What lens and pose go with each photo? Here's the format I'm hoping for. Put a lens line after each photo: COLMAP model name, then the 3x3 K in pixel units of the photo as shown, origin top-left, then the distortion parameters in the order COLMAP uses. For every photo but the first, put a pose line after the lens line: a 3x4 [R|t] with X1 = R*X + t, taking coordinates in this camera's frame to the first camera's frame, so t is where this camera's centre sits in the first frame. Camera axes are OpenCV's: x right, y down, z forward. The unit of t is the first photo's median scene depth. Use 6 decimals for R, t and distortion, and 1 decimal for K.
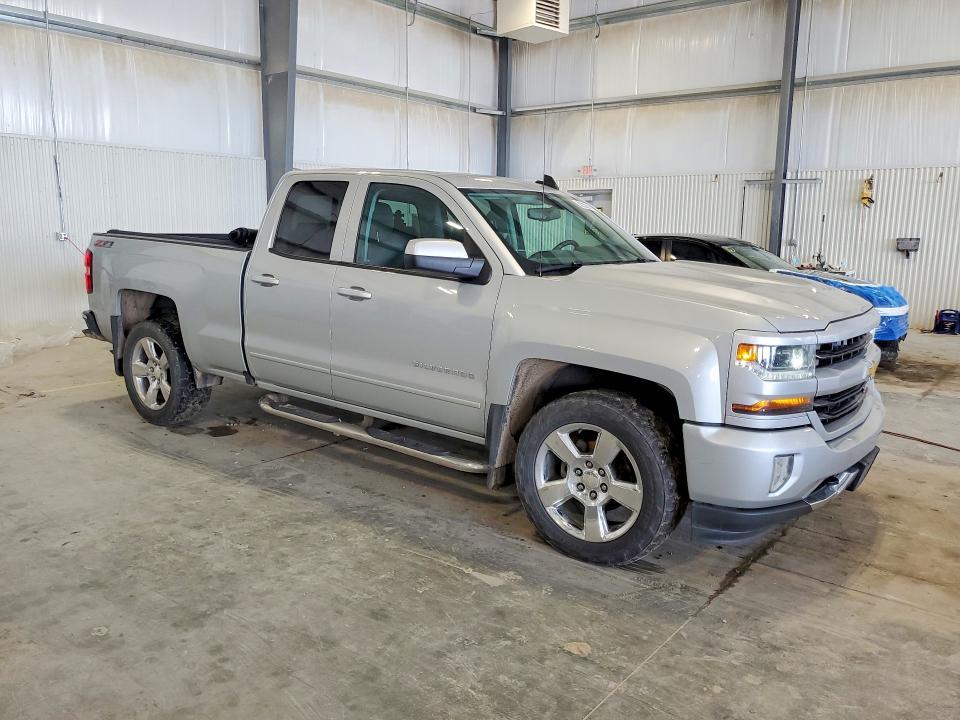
lens RADIAL K [[741.4, 0, 483.2], [0, 741.4, 359.8], [0, 0, 1]] dist [-0.002718, 0.001887]
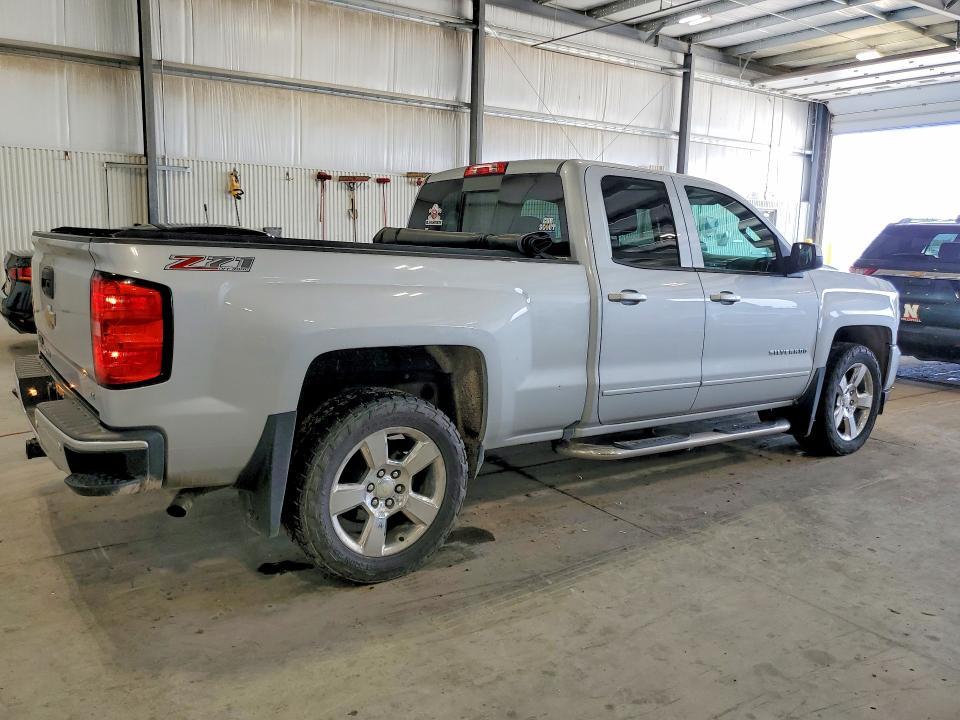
lens RADIAL K [[741.4, 0, 483.2], [0, 741.4, 359.8], [0, 0, 1]] dist [-0.002718, 0.001887]
pose [[0.306855, -0.166928, 0.937003, -1.172290], [0.143585, 0.981350, 0.127807, -0.174443], [-0.940863, 0.095322, 0.325101, 0.940181]]
